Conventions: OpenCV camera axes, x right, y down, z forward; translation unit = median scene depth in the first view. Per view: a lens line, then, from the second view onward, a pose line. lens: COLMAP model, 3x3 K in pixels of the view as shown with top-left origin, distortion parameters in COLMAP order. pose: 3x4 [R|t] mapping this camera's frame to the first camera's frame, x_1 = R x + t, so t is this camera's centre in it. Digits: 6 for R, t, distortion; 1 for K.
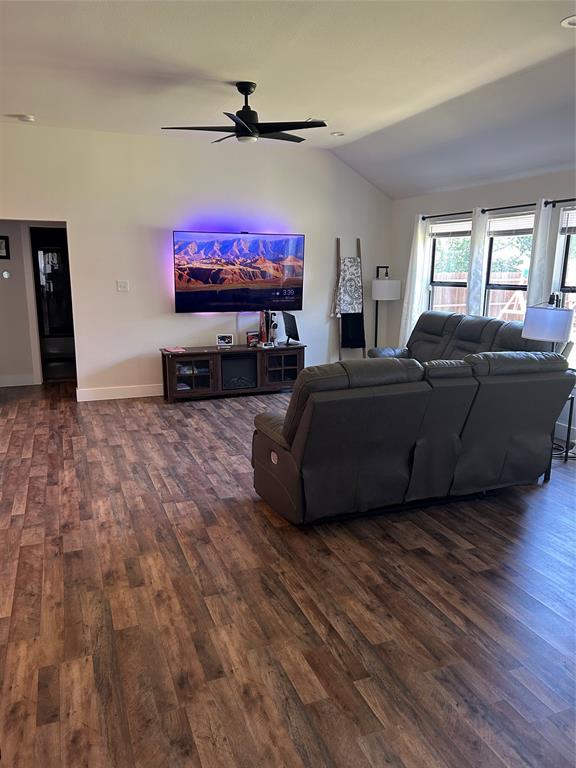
lens RADIAL K [[577.0, 0, 292.2], [0, 577.0, 394.4], [0, 0, 1]] dist [0.044479, -0.043398]
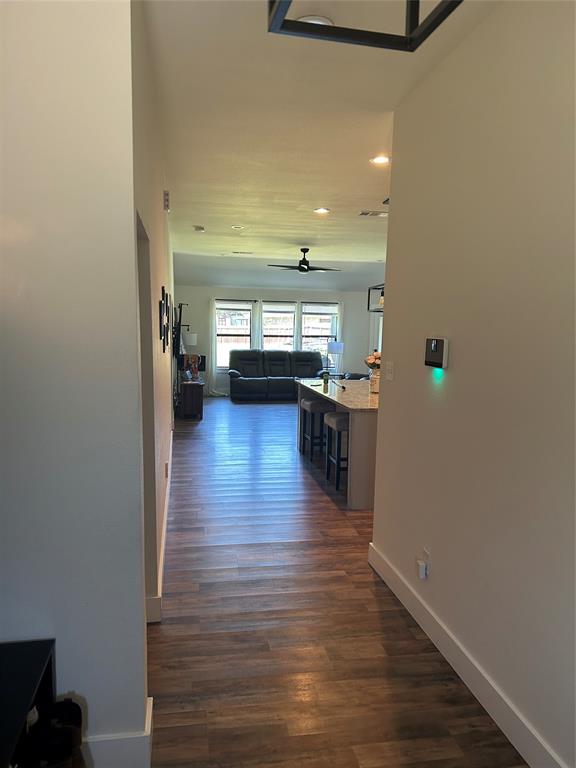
lens RADIAL K [[577.0, 0, 288.4], [0, 577.0, 390.6], [0, 0, 1]] dist [0.044479, -0.043398]
pose [[0.196852, -0.115016, 0.973663, -2.231849], [0.198761, 0.977155, 0.075243, -0.170845], [-0.960074, 0.178715, 0.215216, 0.648542]]
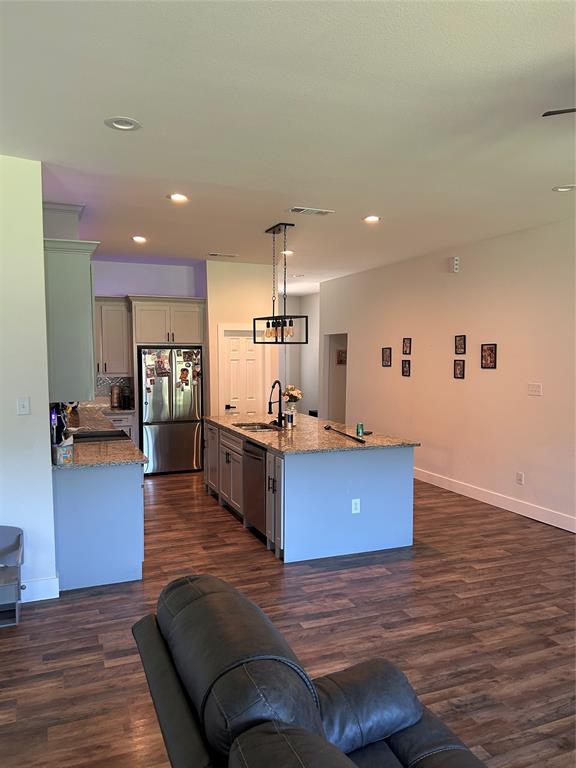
lens RADIAL K [[577.0, 0, 282.9], [0, 577.0, 379.1], [0, 0, 1]] dist [0.044479, -0.043398]
pose [[0.005915, 0.036843, -0.999304, 0.377687], [-0.222696, 0.974274, 0.034602, -0.172401], [0.974870, 0.222336, 0.013967, 0.678585]]
